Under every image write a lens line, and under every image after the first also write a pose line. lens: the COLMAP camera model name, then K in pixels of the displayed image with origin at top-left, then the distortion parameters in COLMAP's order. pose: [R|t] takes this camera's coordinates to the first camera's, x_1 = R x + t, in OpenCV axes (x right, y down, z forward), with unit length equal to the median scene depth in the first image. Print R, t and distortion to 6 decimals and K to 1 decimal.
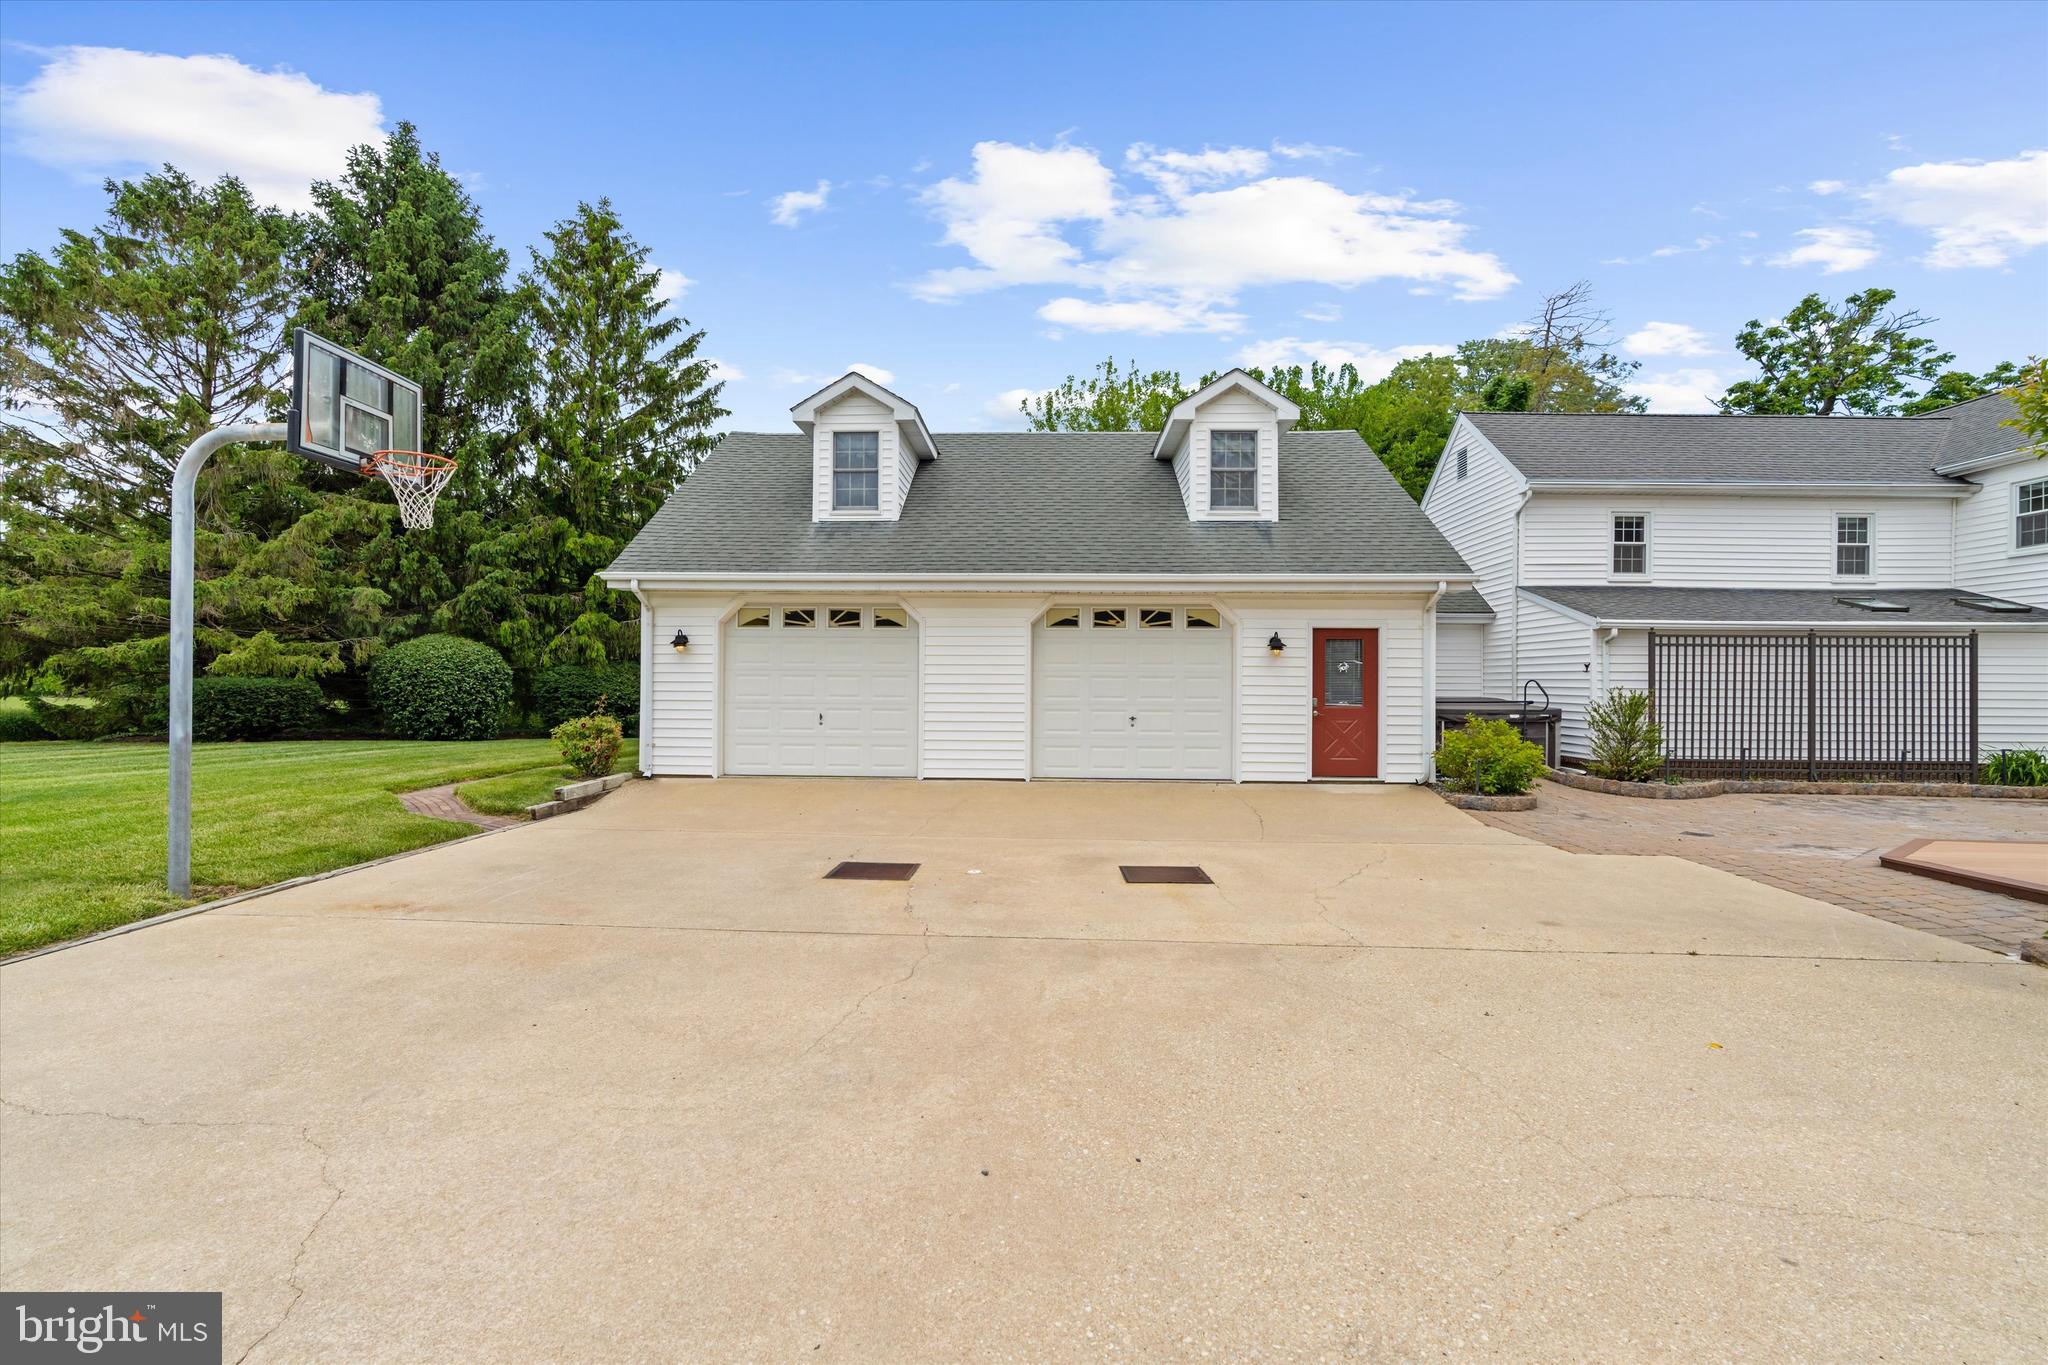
lens RADIAL K [[916.7, 0, 1012.4], [0, 916.7, 681.0], [0, 0, 1]] dist [-0.004251, -0.000502]
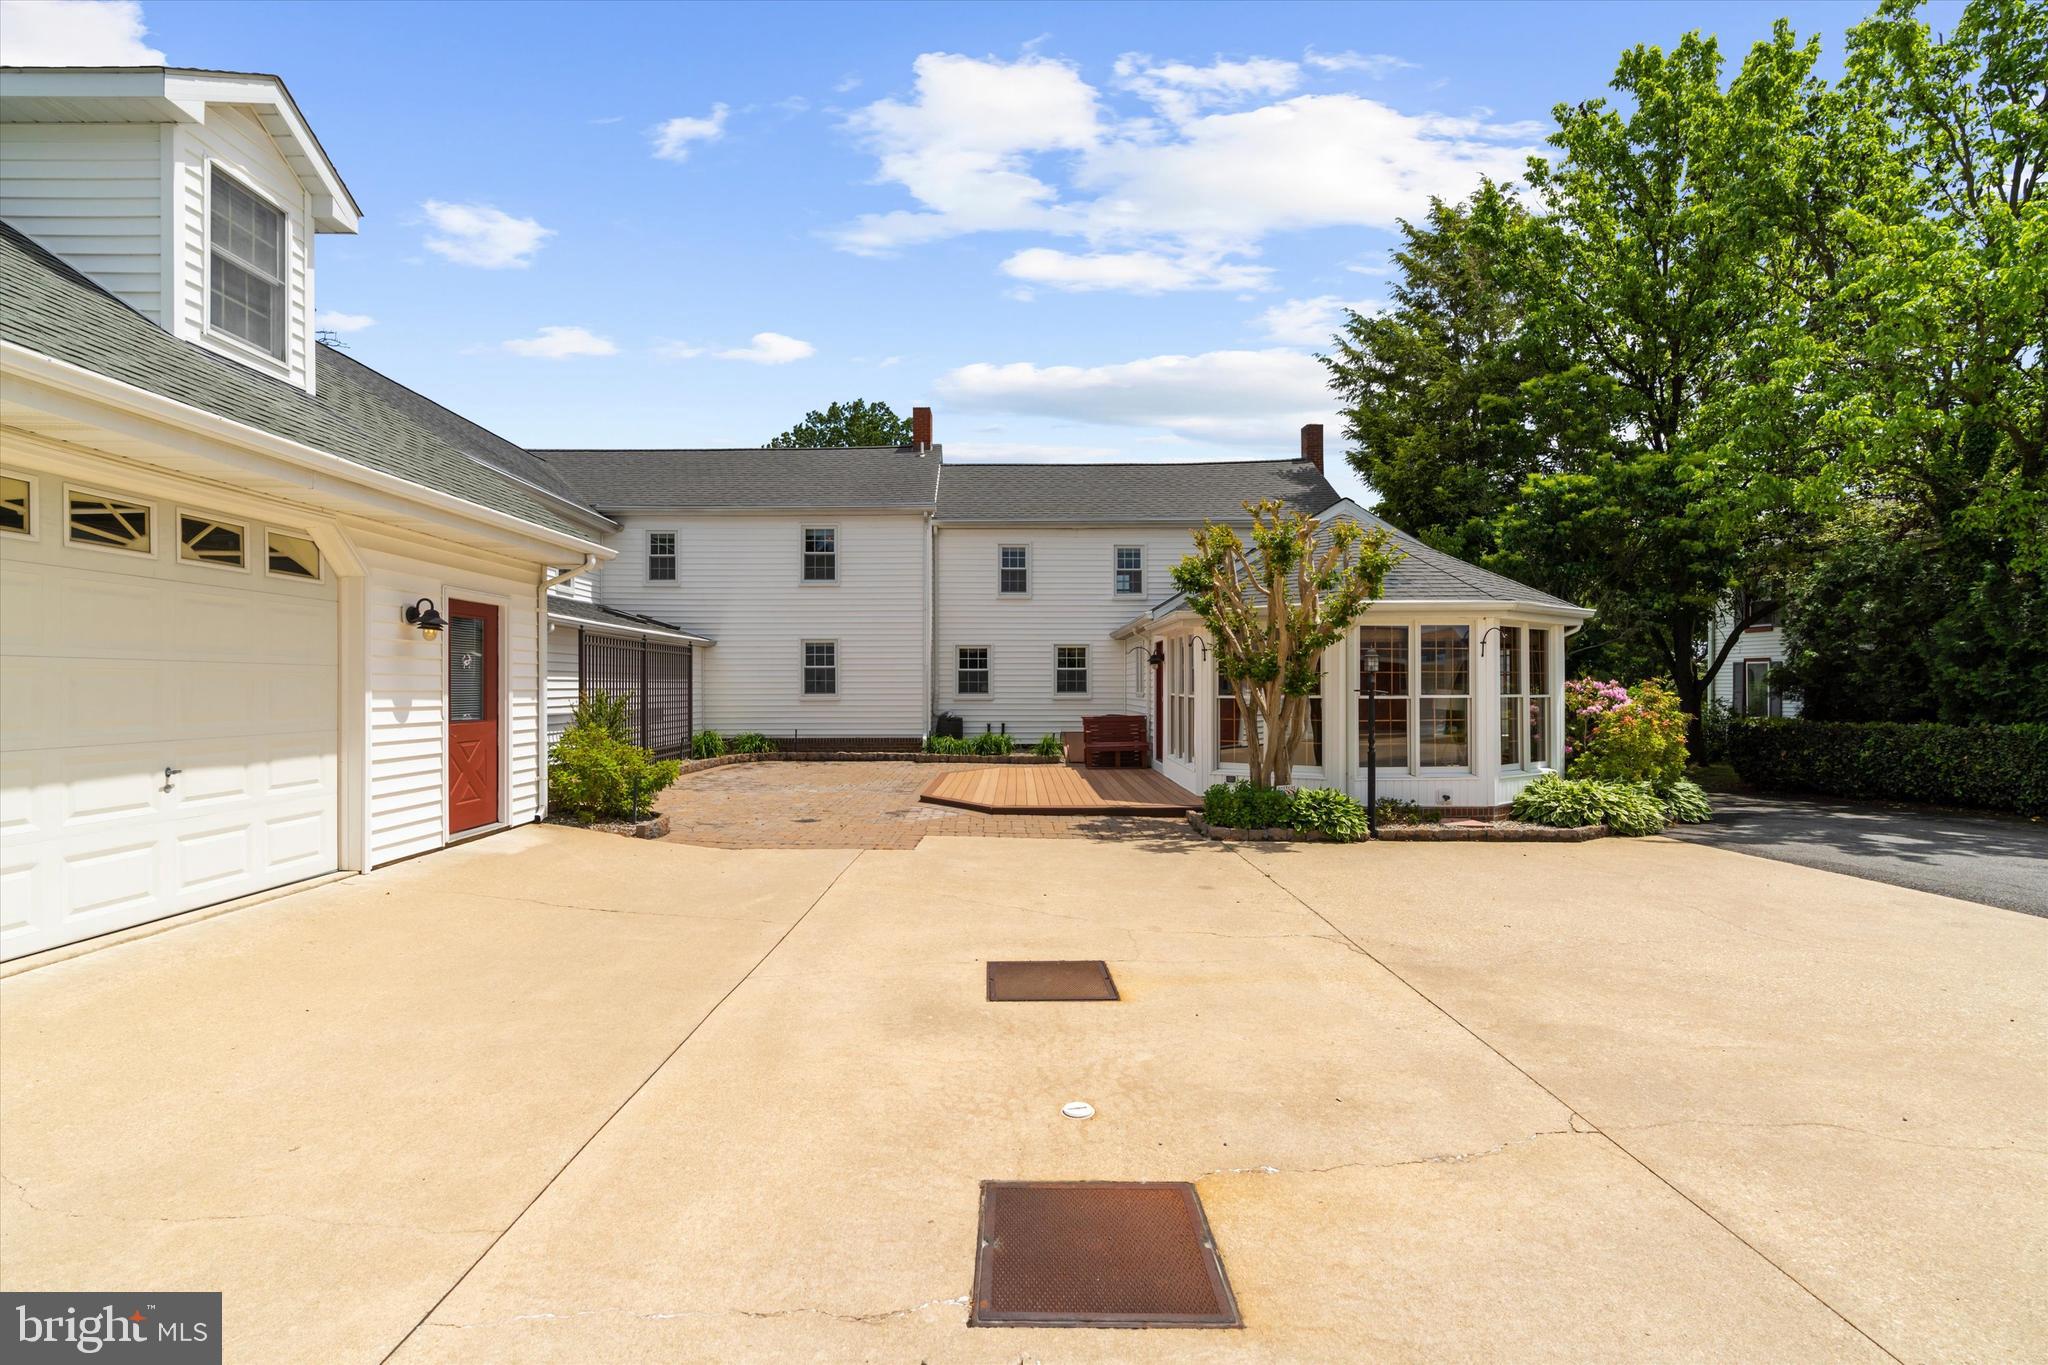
lens RADIAL K [[916.7, 0, 1012.4], [0, 916.7, 681.0], [0, 0, 1]] dist [-0.004251, -0.000502]
pose [[-0.037347, -0.000253, 0.999302, -0.304652], [-0.005407, 0.999985, 0.000051, -0.003199], [-0.999288, -0.005401, -0.037348, 0.641916]]
